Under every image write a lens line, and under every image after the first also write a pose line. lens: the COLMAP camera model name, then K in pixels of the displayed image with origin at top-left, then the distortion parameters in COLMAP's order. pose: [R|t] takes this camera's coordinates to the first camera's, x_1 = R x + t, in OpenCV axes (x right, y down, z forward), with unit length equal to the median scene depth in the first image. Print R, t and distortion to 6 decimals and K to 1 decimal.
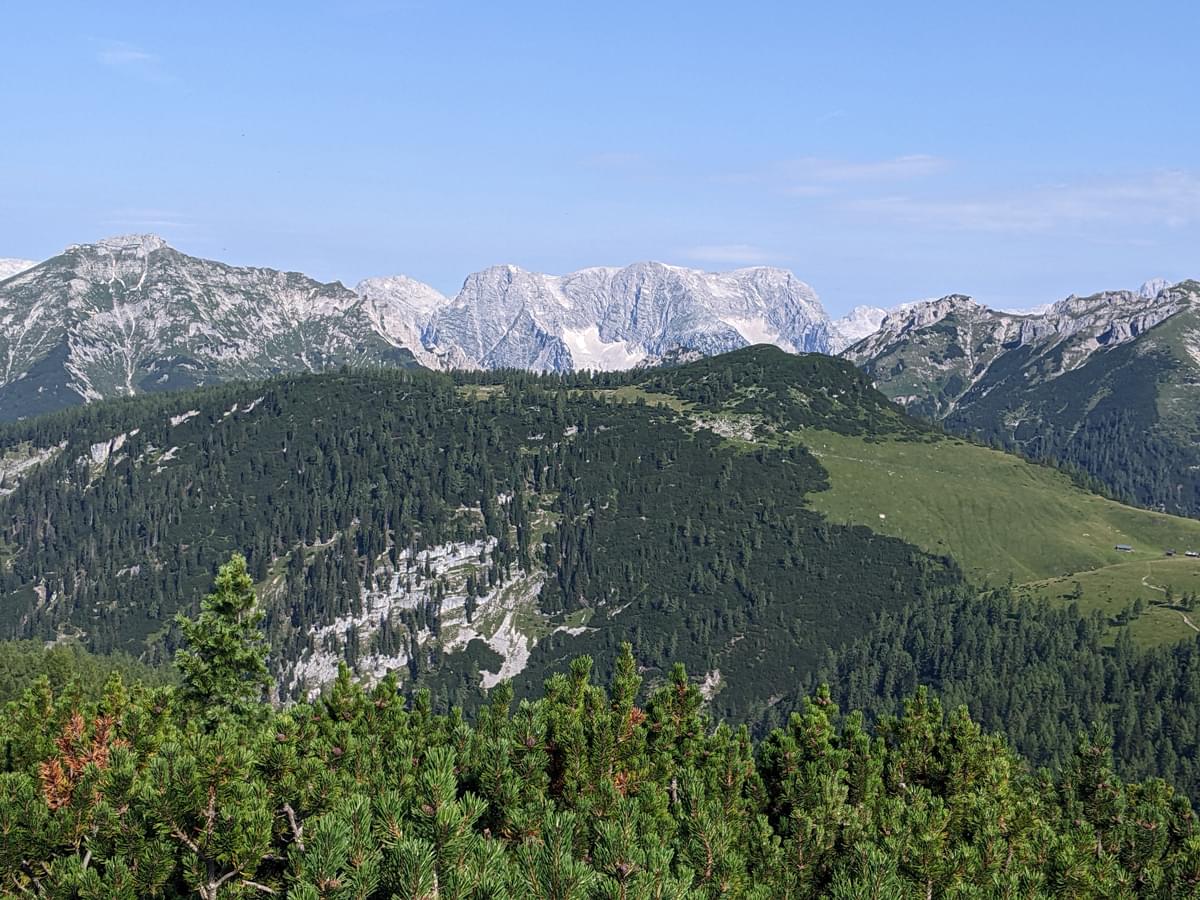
lens RADIAL K [[911.5, 0, 600.0], [0, 911.5, 450.0], [0, 0, 1]] dist [0.000082, -0.033365]
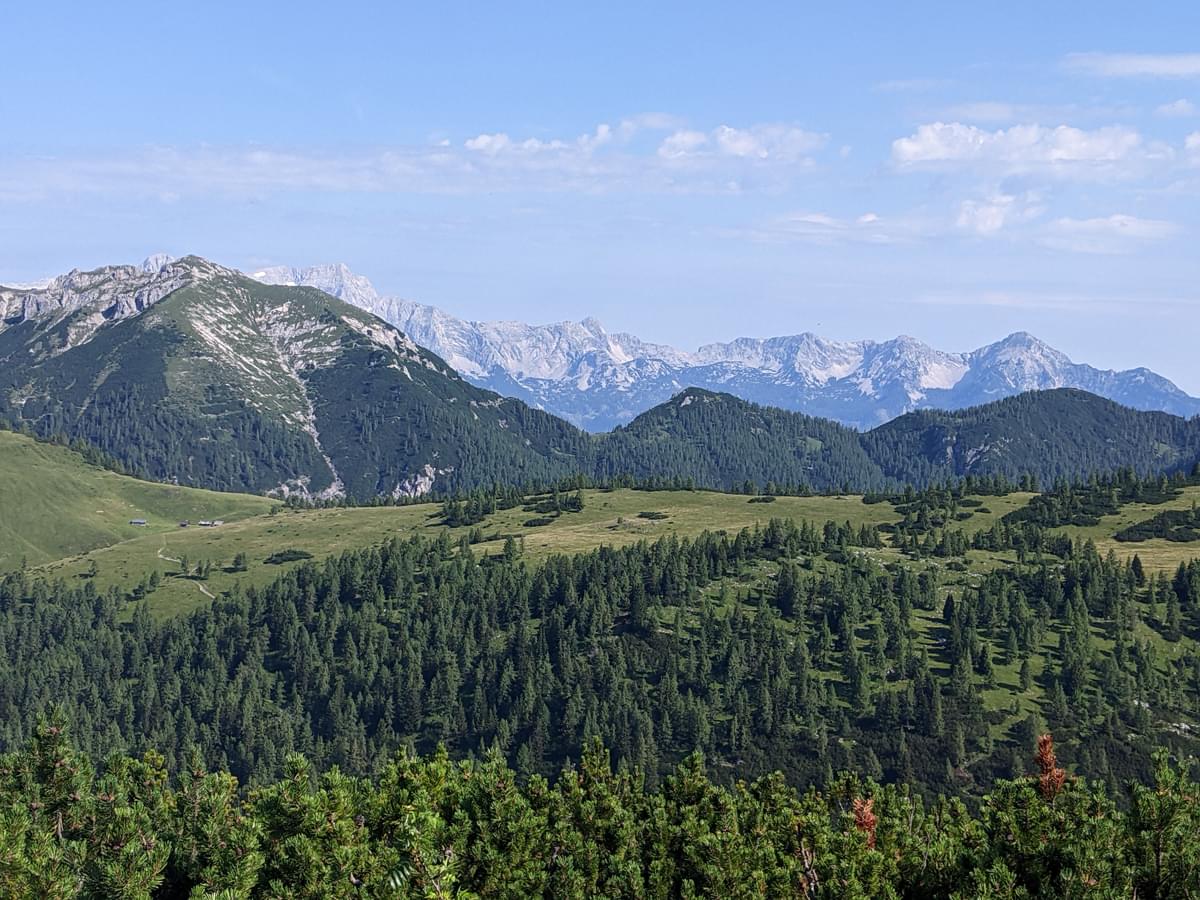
lens RADIAL K [[911.5, 0, 600.0], [0, 911.5, 450.0], [0, 0, 1]] dist [0.000082, -0.033365]
pose [[0.938232, -0.044774, 0.343099, 0.713353], [0.046149, 0.998926, 0.004162, 0.047701], [-0.342916, 0.011929, 0.939290, -0.117073]]
